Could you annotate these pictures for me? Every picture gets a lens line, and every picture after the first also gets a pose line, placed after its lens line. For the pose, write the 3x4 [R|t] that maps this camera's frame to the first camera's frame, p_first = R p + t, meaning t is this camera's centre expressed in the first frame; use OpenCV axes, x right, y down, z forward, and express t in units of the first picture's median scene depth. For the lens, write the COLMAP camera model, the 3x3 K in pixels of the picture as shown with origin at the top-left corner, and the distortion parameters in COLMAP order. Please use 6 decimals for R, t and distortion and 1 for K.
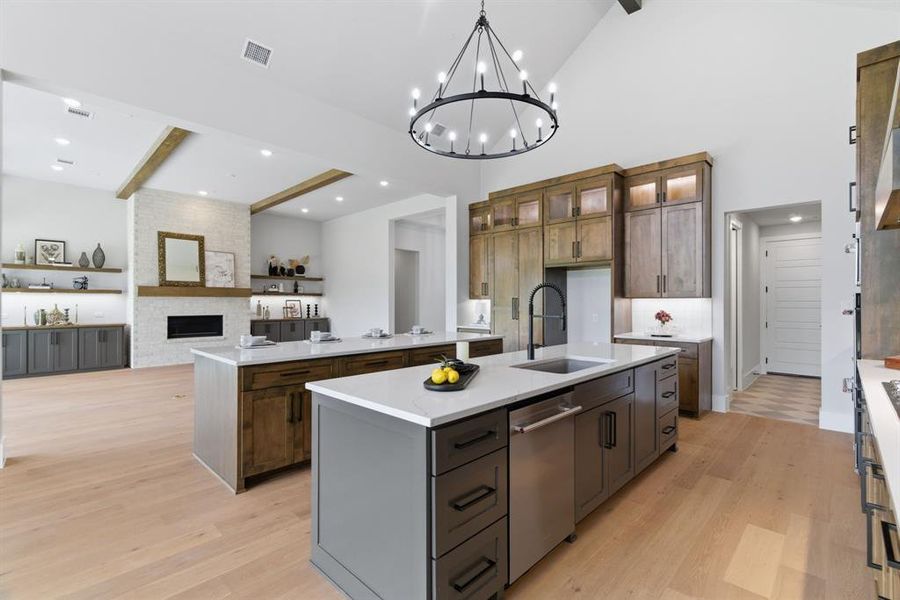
lens RADIAL K [[404.0, 0, 454.7], [0, 404.0, 295.6], [0, 0, 1]] dist [-0.001005, -0.000704]
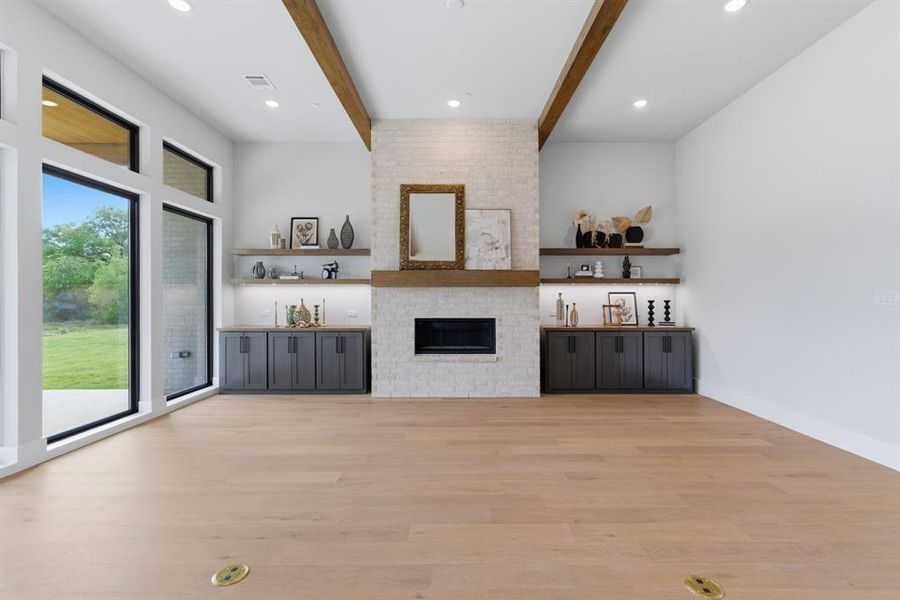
lens RADIAL K [[404.0, 0, 454.8], [0, 404.0, 298.2], [0, 0, 1]] dist [-0.001005, -0.000704]
pose [[0.689466, -0.001965, -0.724316, -0.215591], [0.013217, 0.999864, 0.009868, 0.014730], [0.724198, -0.016377, 0.689398, 0.619785]]
